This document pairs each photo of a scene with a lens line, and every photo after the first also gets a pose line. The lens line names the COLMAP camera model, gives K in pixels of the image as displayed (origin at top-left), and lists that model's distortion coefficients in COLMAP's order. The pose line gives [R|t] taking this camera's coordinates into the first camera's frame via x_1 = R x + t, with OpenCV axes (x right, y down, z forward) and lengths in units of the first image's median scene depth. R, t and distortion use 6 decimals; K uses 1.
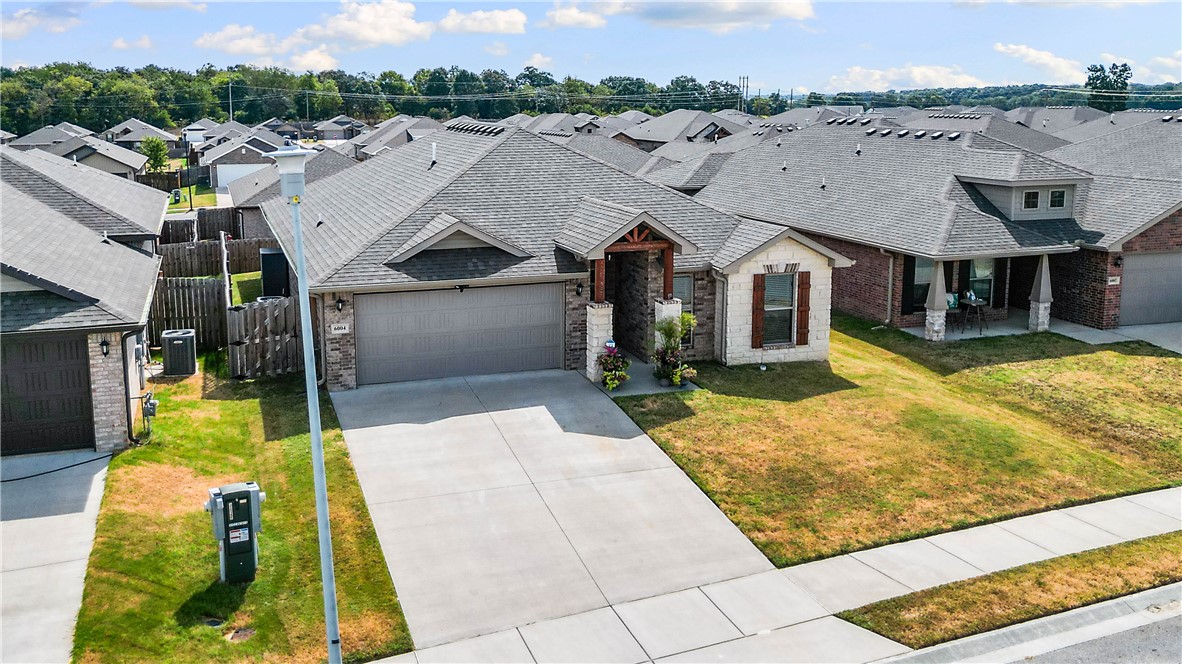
lens RADIAL K [[1122.8, 0, 558.9], [0, 1122.8, 277.4], [0, 0, 1]] dist [0.046954, -0.022236]
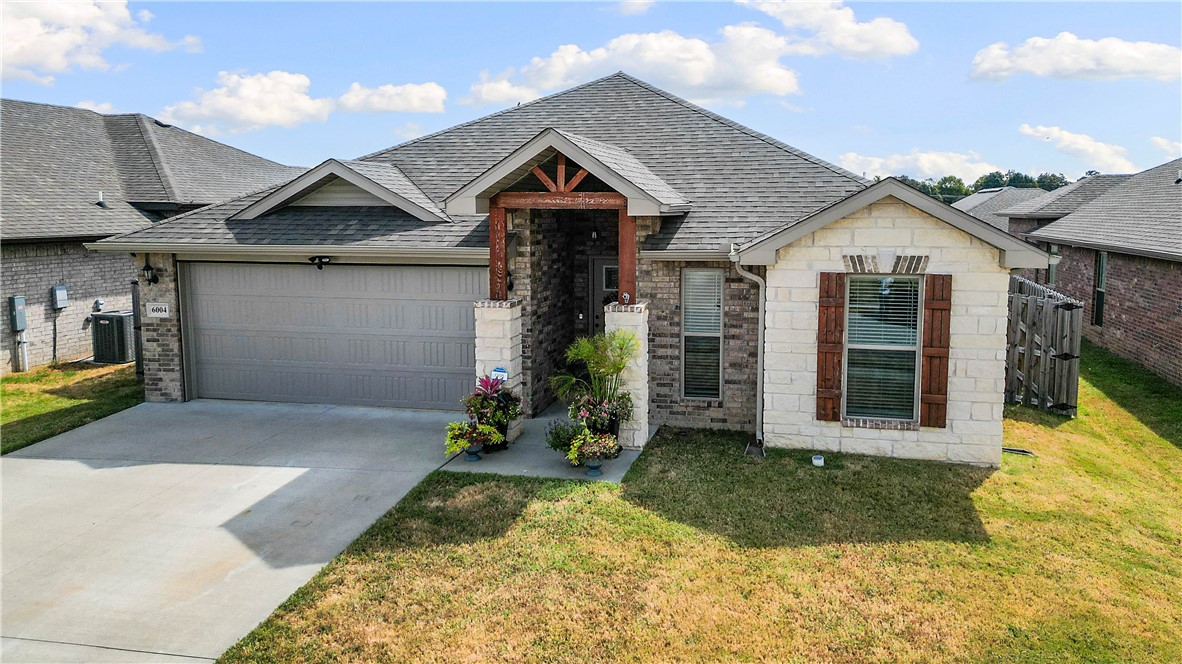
lens RADIAL K [[891.1, 0, 636.2], [0, 891.1, 306.5], [0, 0, 1]] dist [0.031823, -0.000921]
pose [[0.870163, 0.062034, -0.488843, 0.304400], [-0.086280, 0.995899, -0.027203, 0.031178], [0.485151, 0.065848, 0.871948, 0.625834]]
